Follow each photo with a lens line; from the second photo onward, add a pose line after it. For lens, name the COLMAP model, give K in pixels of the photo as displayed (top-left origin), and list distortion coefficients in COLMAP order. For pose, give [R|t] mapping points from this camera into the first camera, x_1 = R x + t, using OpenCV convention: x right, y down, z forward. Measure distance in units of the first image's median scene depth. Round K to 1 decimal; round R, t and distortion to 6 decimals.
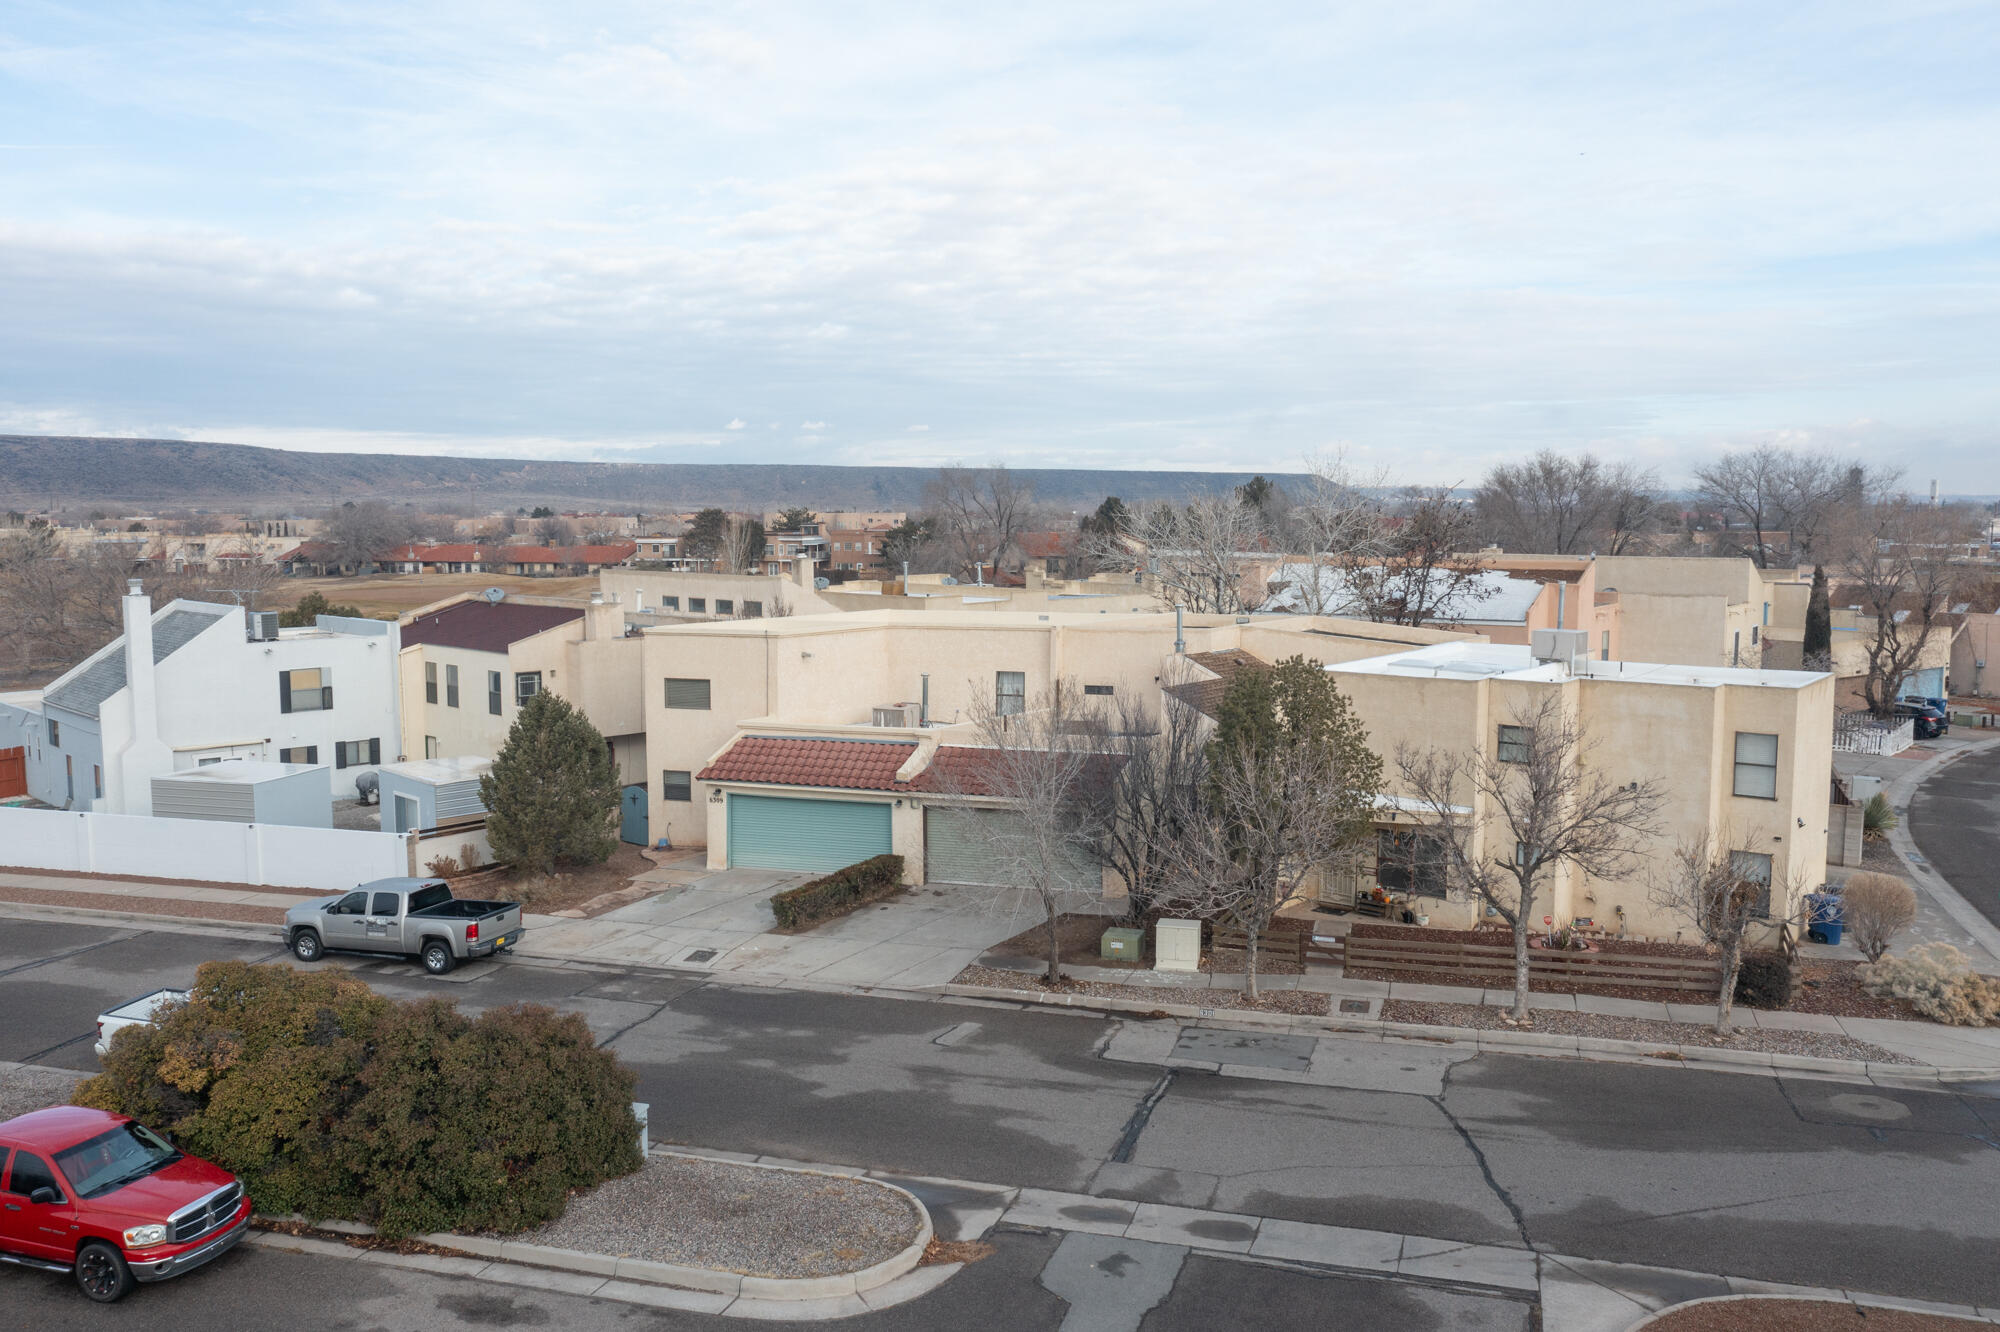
lens RADIAL K [[1580.2, 0, 1000.0], [0, 1580.2, 666.0], [0, 0, 1]] dist [0.002720, 0.007471]
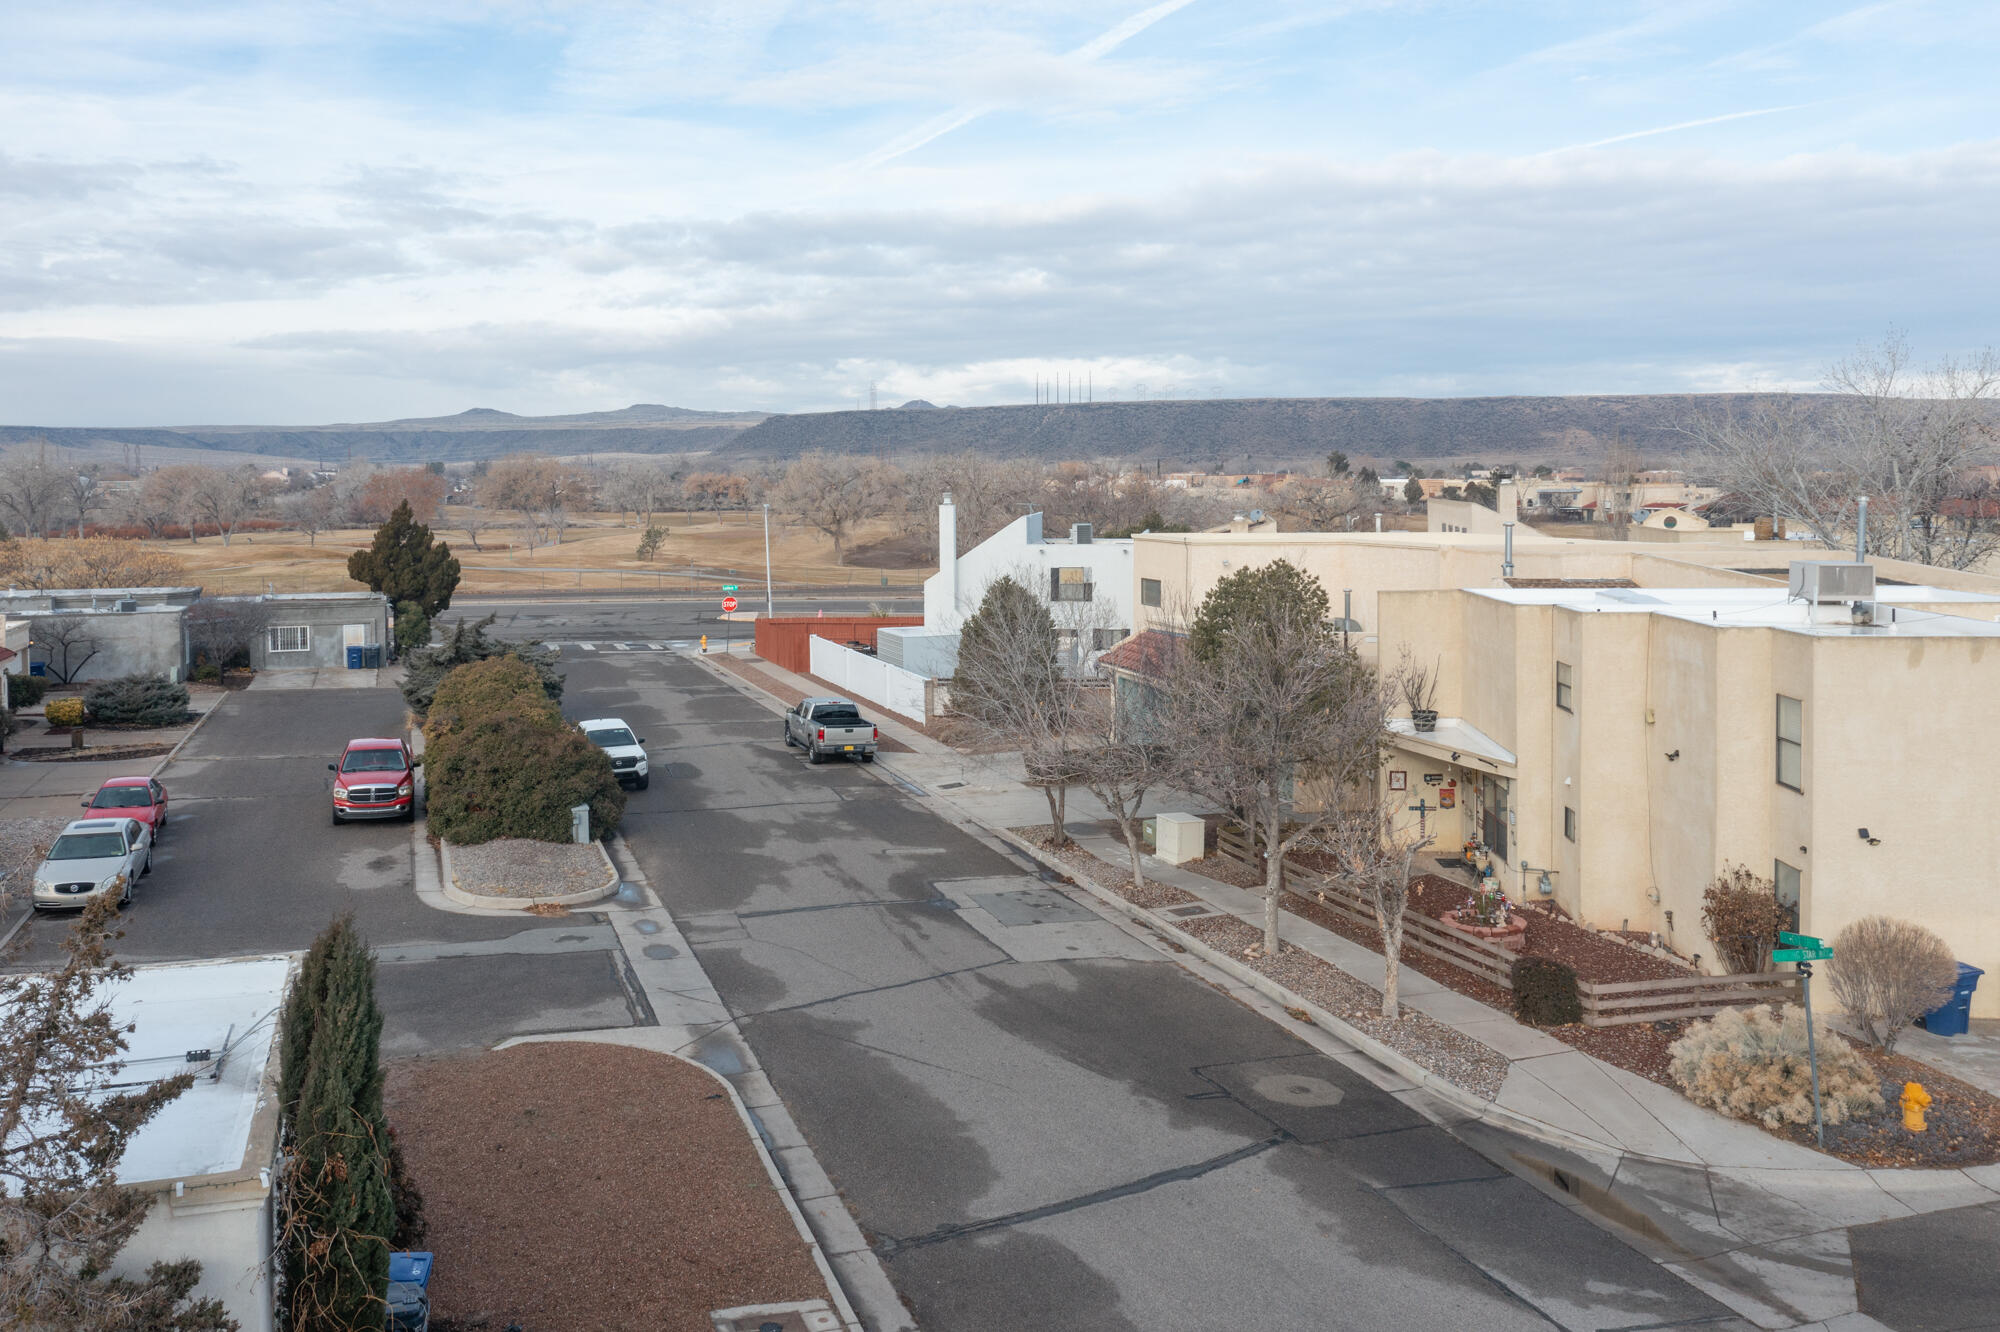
lens RADIAL K [[1610.5, 0, 876.0], [0, 1610.5, 662.6], [0, 0, 1]] dist [-0.001441, -0.000160]
pose [[0.544024, 0.093230, -0.833874, 0.917536], [-0.073721, 0.995276, 0.063179, 0.012564], [0.835825, 0.027103, 0.548326, 0.278430]]
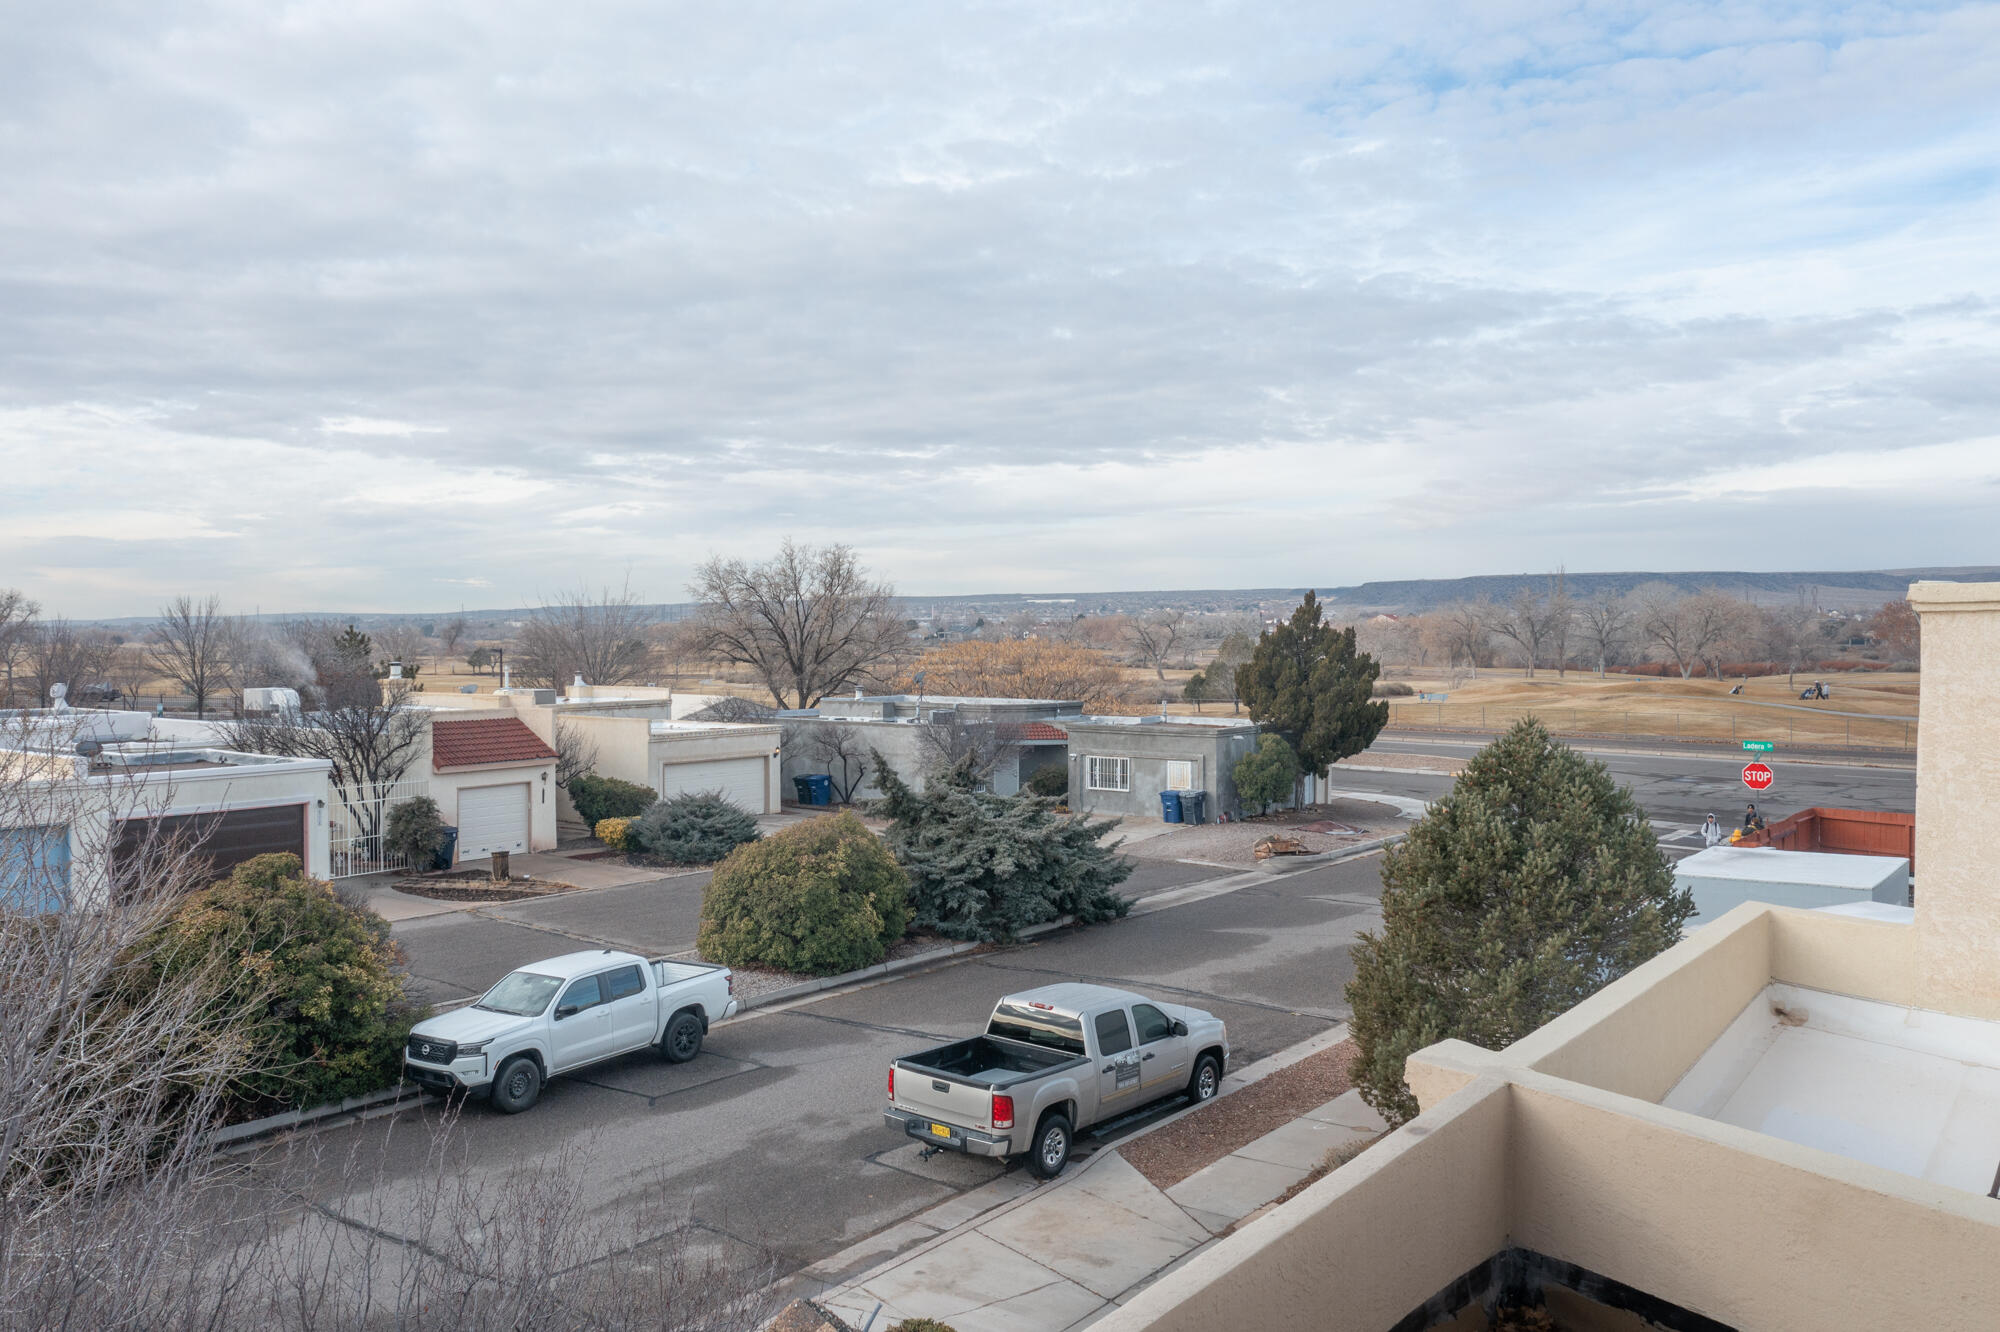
lens RADIAL K [[1580.2, 0, 1000.0], [0, 1580.2, 666.0], [0, 0, 1]] dist [0.002720, 0.007471]
pose [[-0.329526, 0.025140, -0.943812, 0.202454], [-0.087037, 0.994580, 0.056880, -0.019467], [0.940126, 0.100890, -0.325552, 1.284730]]
